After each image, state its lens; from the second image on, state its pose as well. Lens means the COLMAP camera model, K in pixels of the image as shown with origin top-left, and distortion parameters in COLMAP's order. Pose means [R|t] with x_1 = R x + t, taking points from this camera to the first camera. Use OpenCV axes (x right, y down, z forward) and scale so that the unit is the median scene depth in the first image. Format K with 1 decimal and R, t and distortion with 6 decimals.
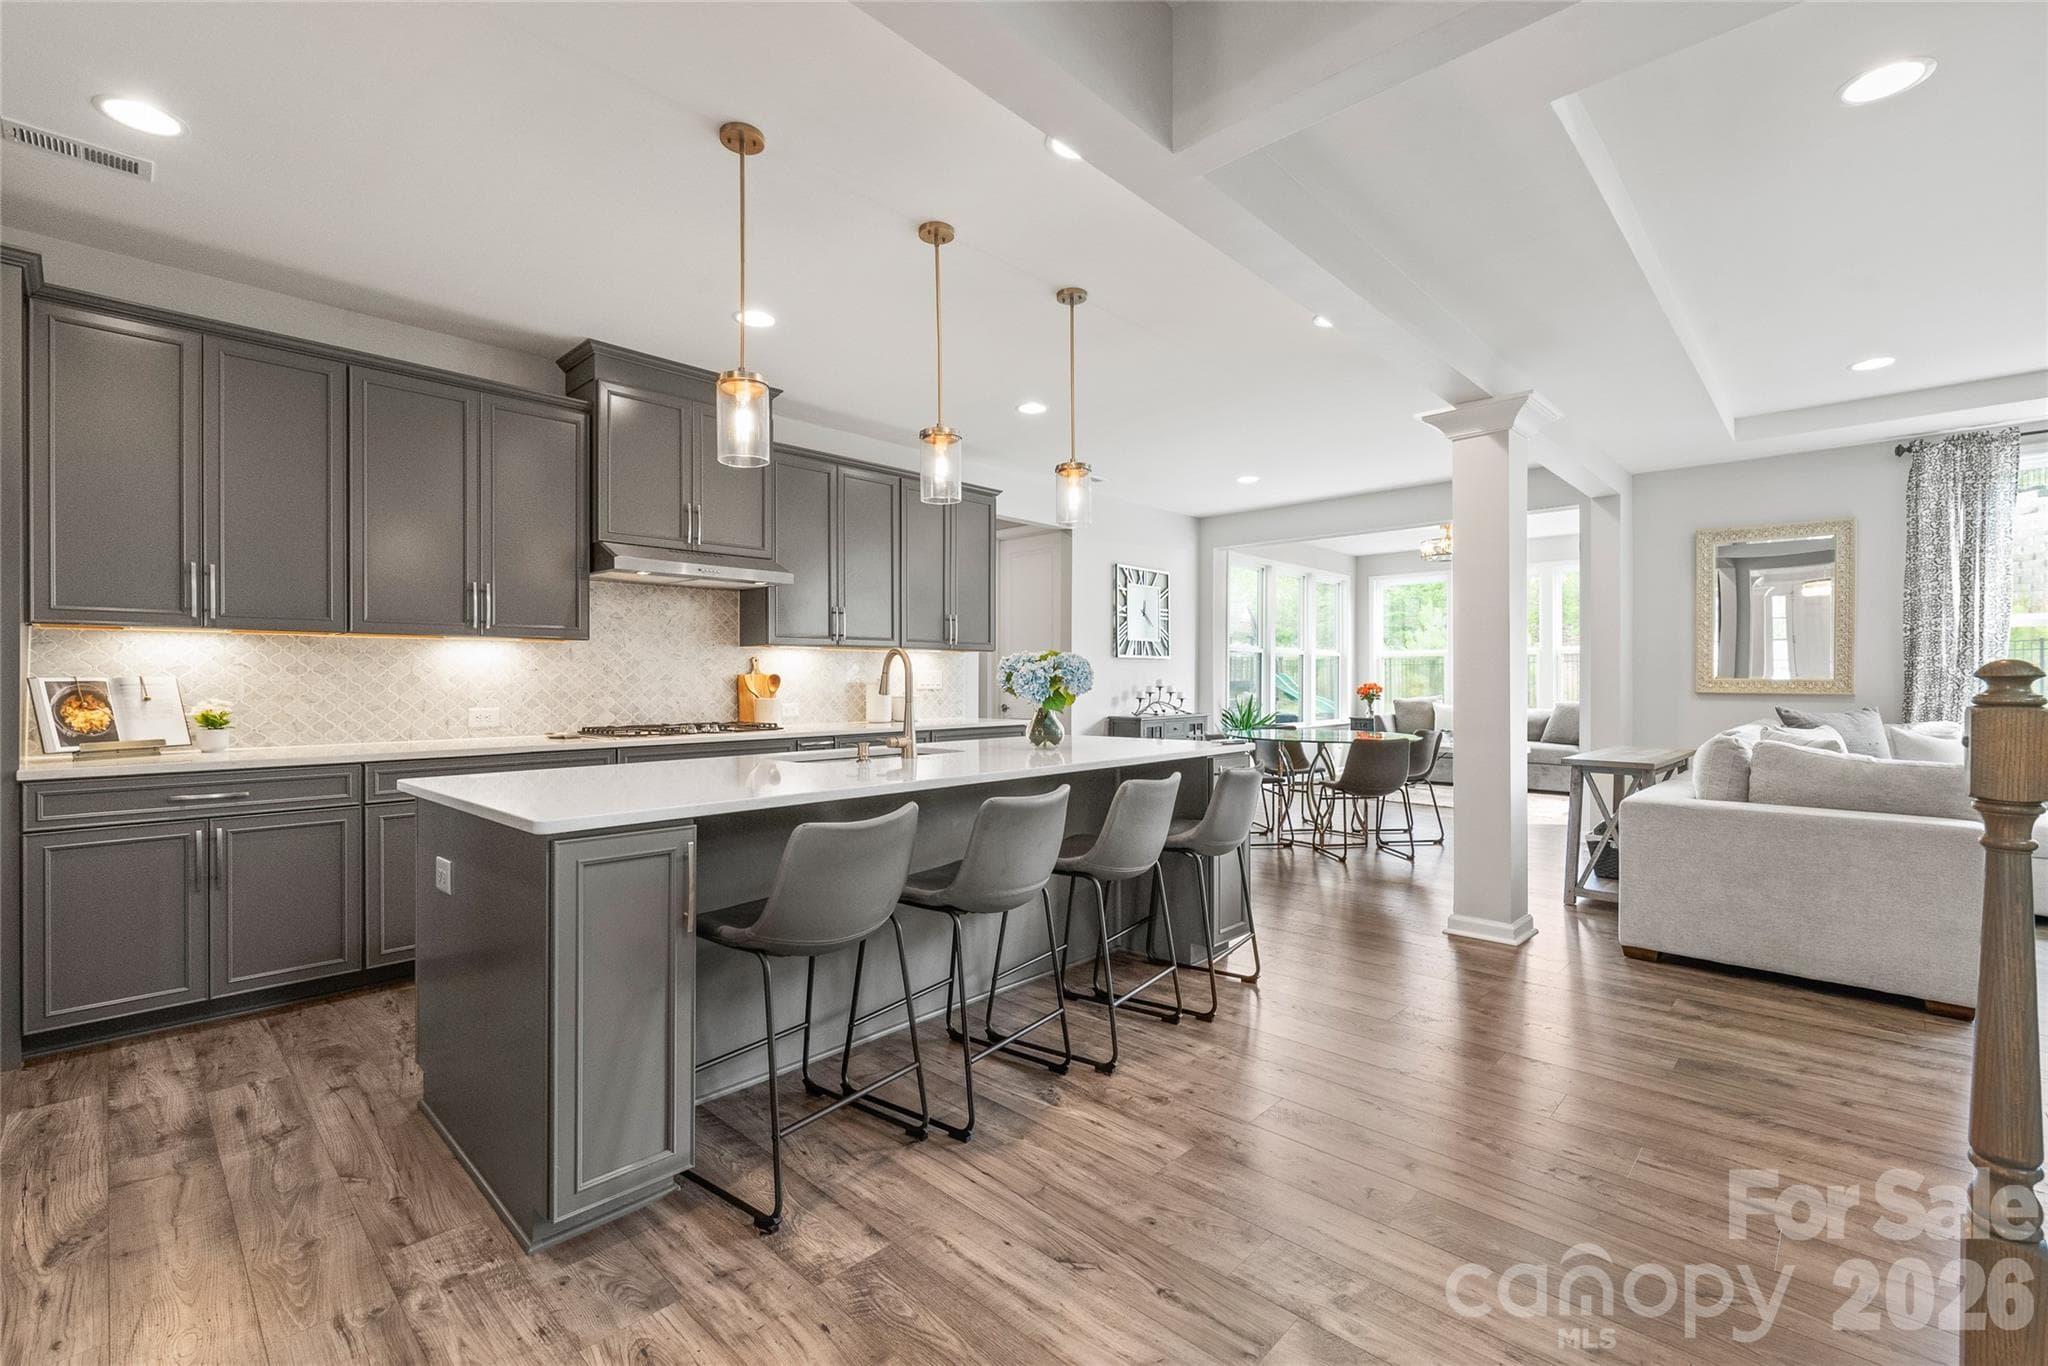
lens RADIAL K [[878.6, 0, 1018.1], [0, 878.6, 670.0], [0, 0, 1]] dist [0.001205, -0.000331]
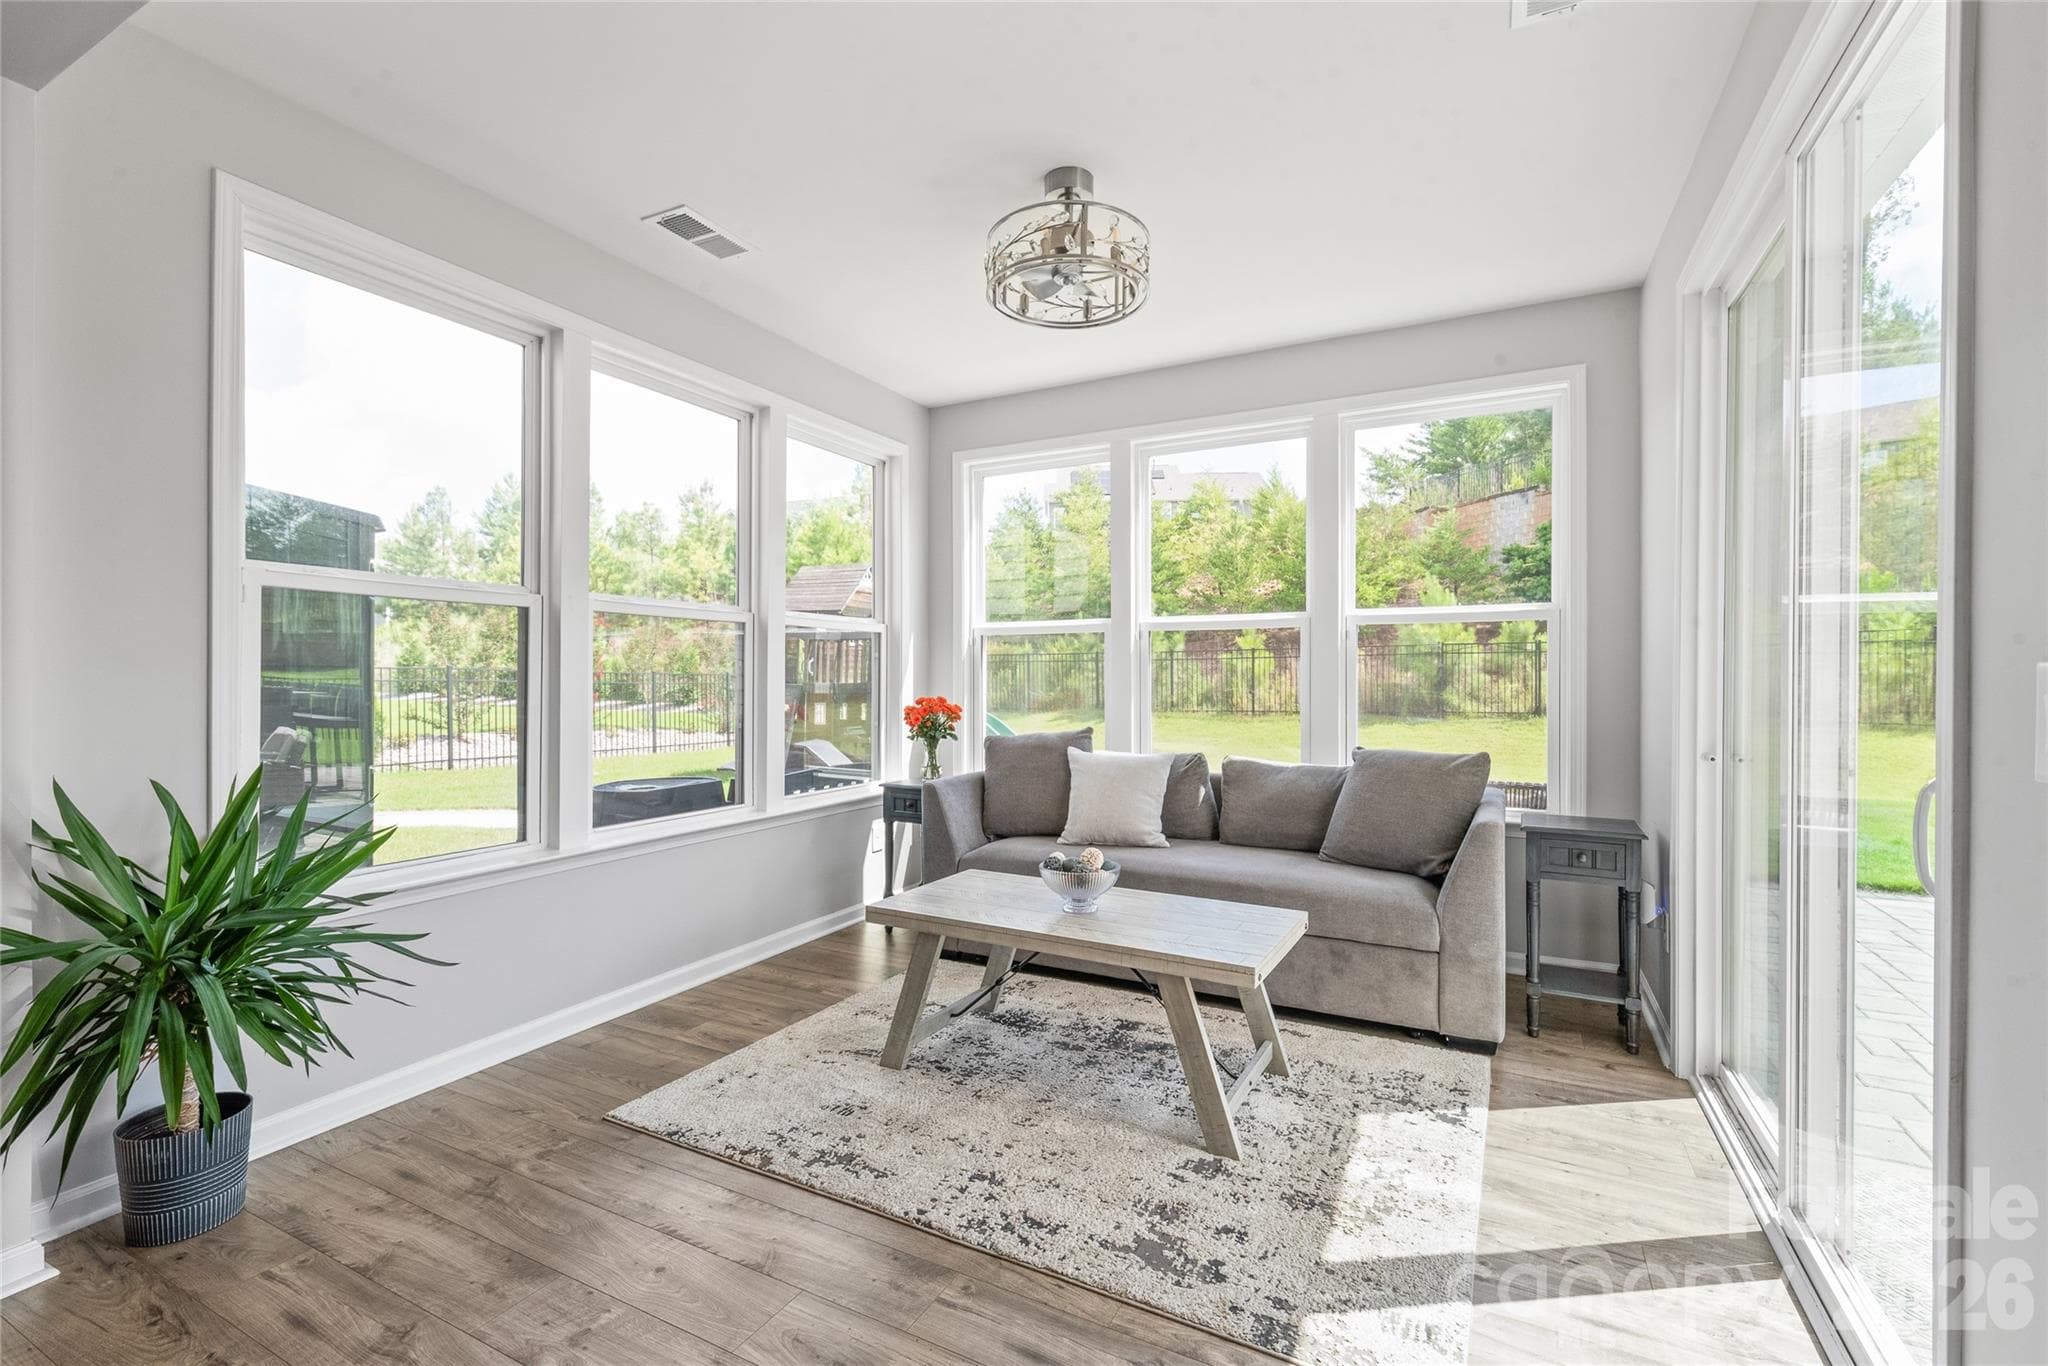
lens RADIAL K [[894.7, 0, 1024.0], [0, 894.7, 683.0], [0, 0, 1]] dist [0.000159, -0.000084]
pose [[0.962035, -0.002130, 0.272917, 0.695569], [-0.001241, 0.999925, 0.012178, 0.007341], [-0.272923, -0.012055, 0.961960, 1.256427]]
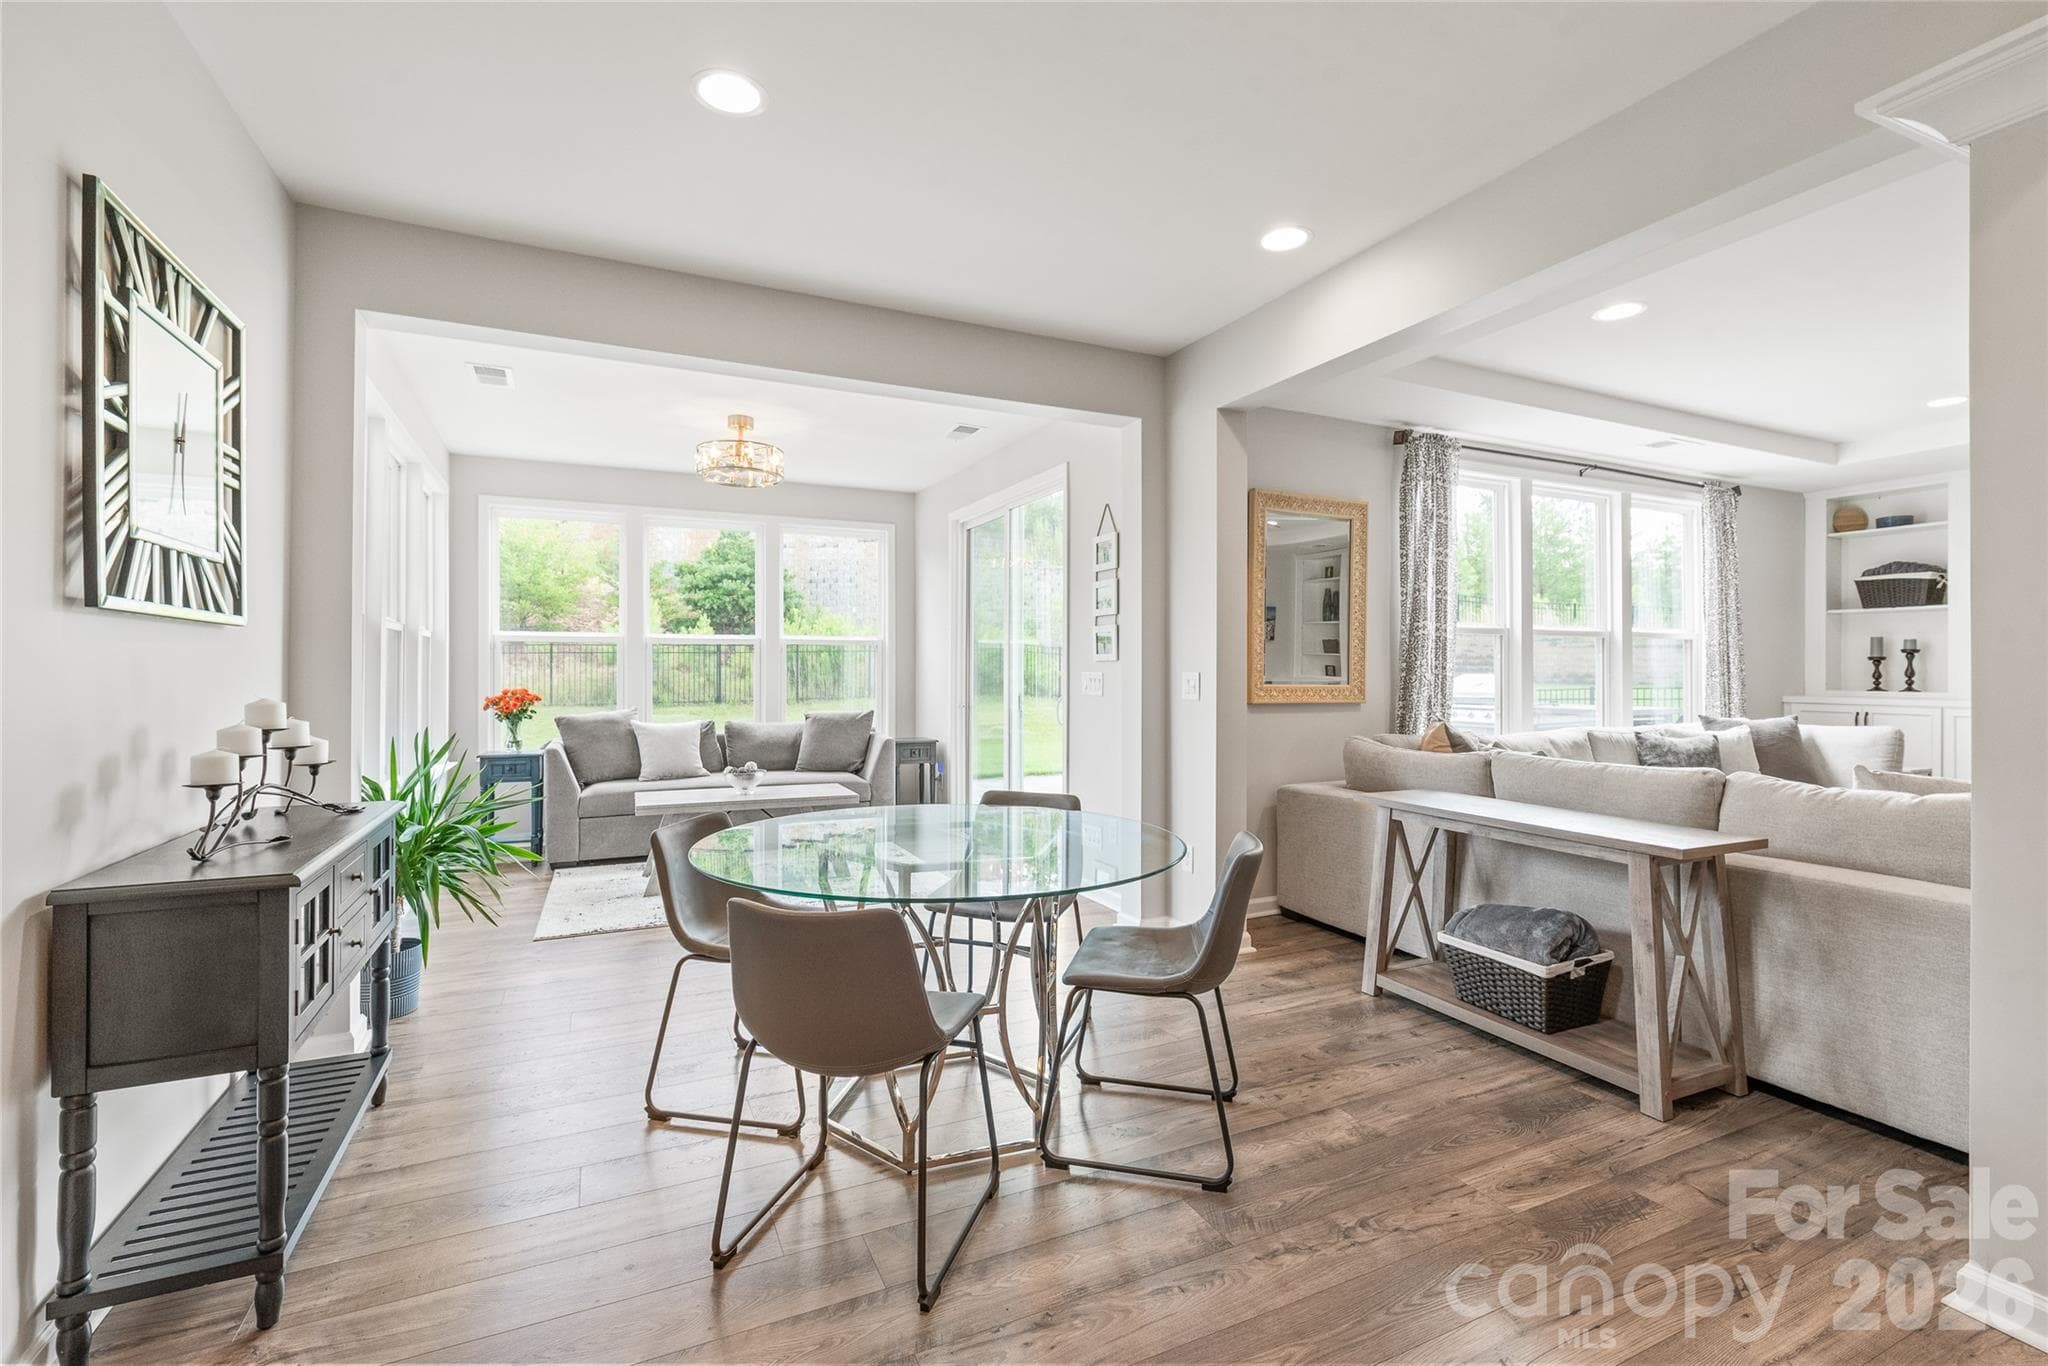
lens RADIAL K [[878.6, 0, 1018.1], [0, 878.6, 670.0], [0, 0, 1]] dist [0.001205, -0.000331]
pose [[0.365170, 0.004541, 0.930930, -0.014120], [-0.009211, 0.999957, -0.001264, 0.000686], [-0.930895, -0.008113, 0.365197, 1.074168]]
